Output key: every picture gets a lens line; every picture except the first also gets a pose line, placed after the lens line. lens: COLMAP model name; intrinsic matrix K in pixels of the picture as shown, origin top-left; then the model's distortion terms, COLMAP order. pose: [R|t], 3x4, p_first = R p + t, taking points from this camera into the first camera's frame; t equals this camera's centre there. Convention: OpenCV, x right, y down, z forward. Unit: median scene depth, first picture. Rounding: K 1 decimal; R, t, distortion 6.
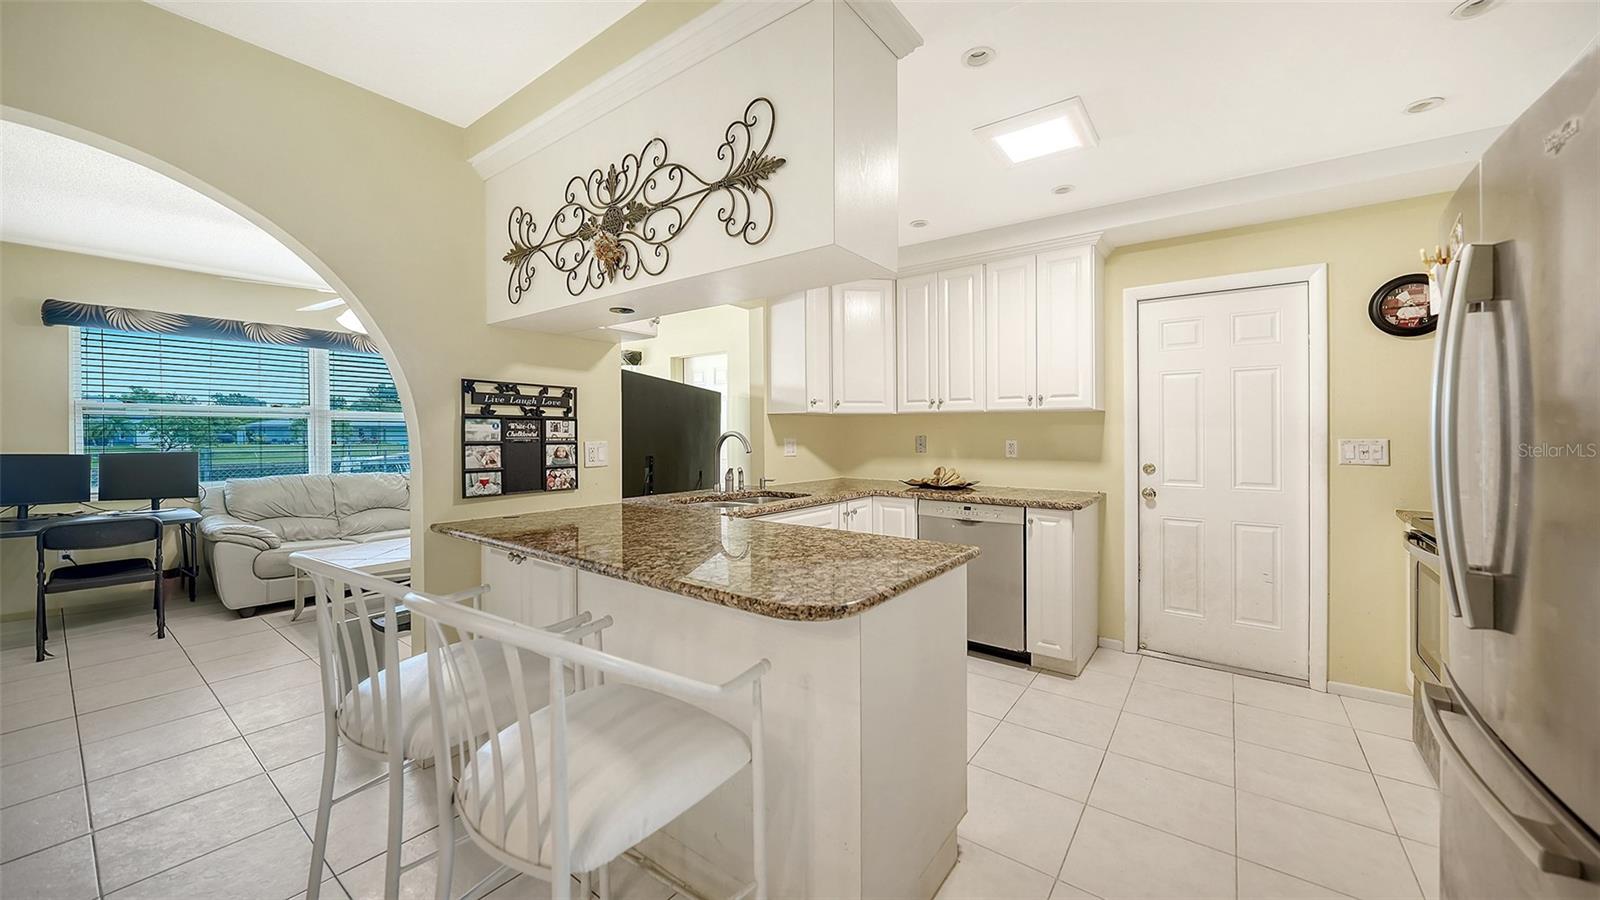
lens RADIAL K [[572.6, 0, 800.1], [0, 572.6, 431.2], [0, 0, 1]] dist [0.000007, -0.000052]
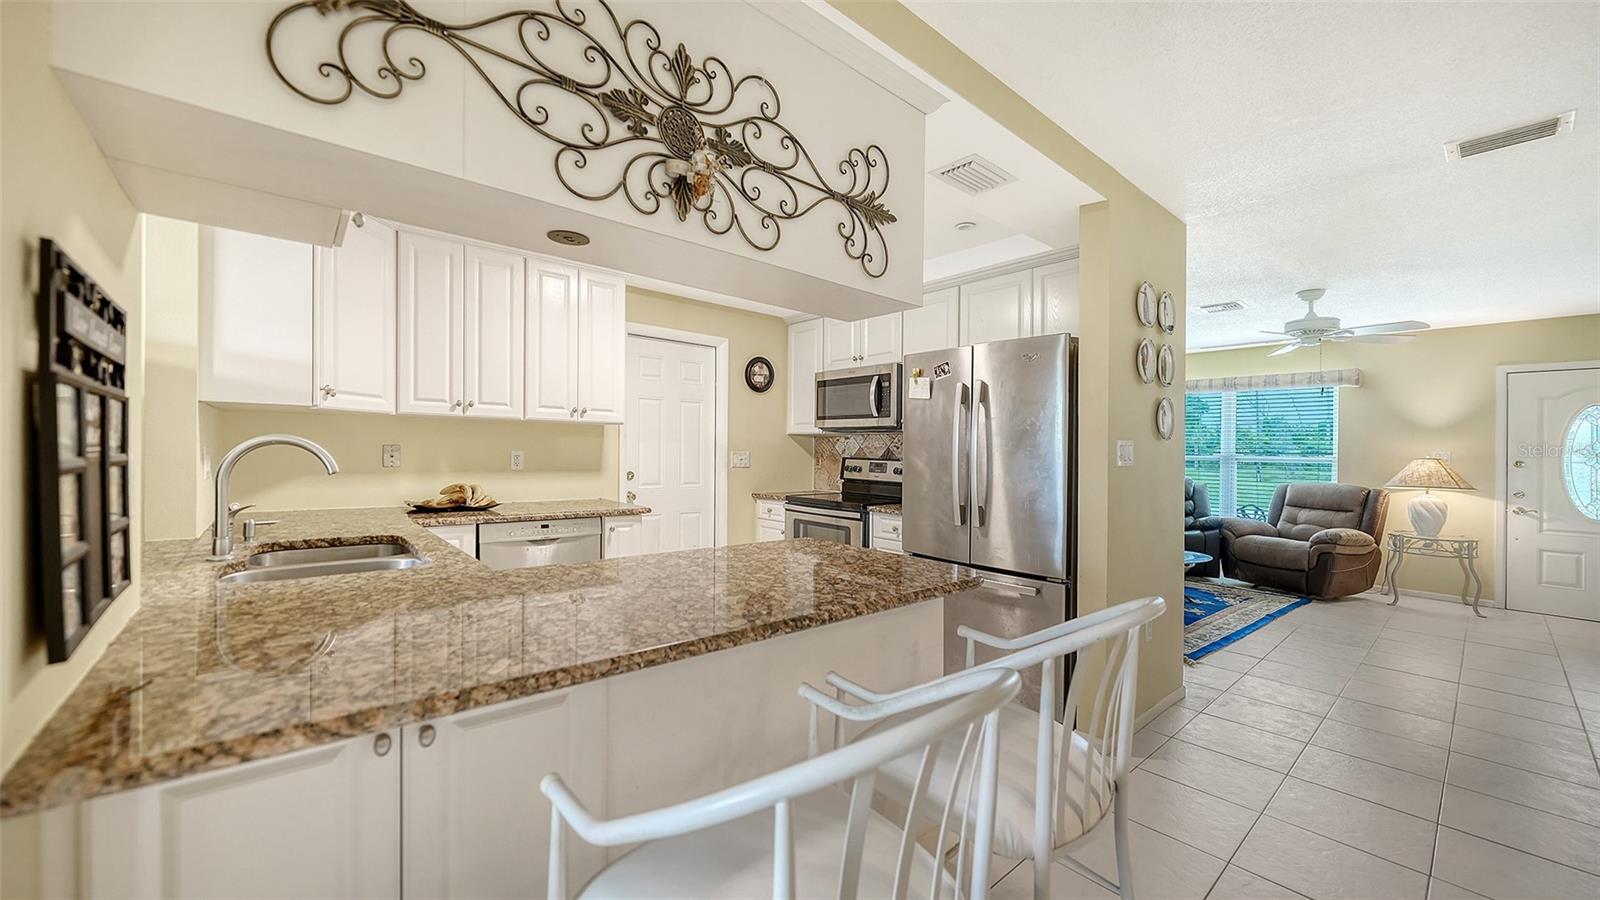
lens RADIAL K [[616.9, 0, 785.2], [0, 616.9, 453.9], [0, 0, 1]] dist [0.000655, -0.000060]
pose [[0.214412, -0.000824, 0.976743, -0.659209], [-0.022087, 0.999740, 0.005692, 0.005999], [-0.976493, -0.022793, 0.214339, 0.465896]]
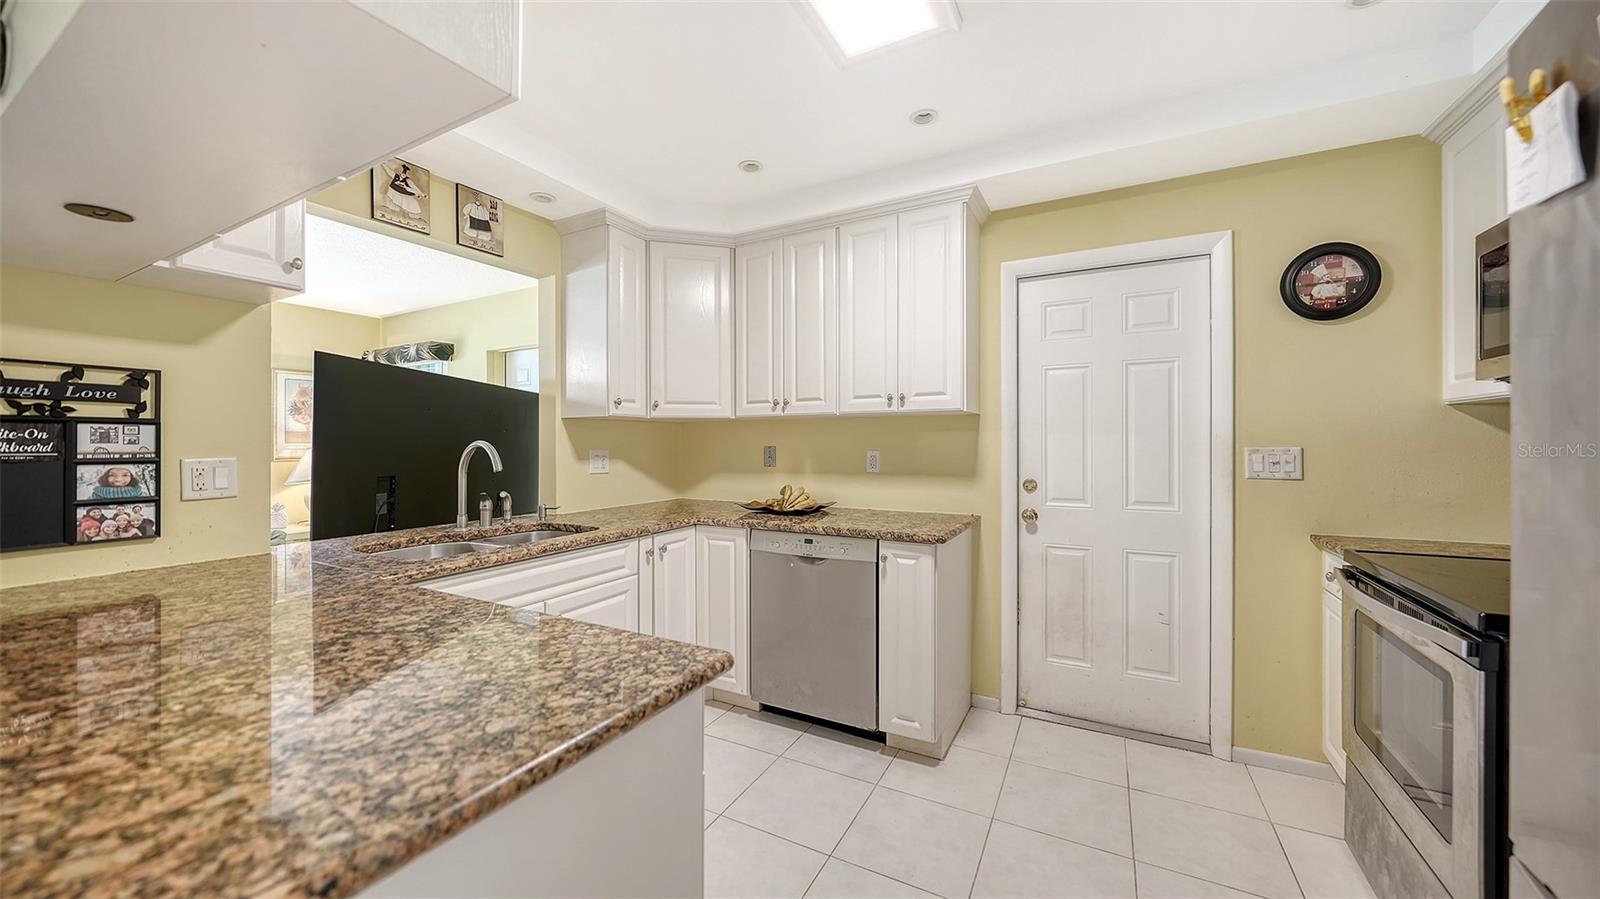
lens RADIAL K [[569.8, 0, 800.0], [0, 569.8, 449.5], [0, 0, 1]] dist [0.000196, -0.000048]
pose [[0.988004, -0.006661, 0.154282, 0.183262], [0.004507, 0.999887, 0.014308, 0.002259], [-0.154360, -0.013441, 0.987923, 0.284021]]
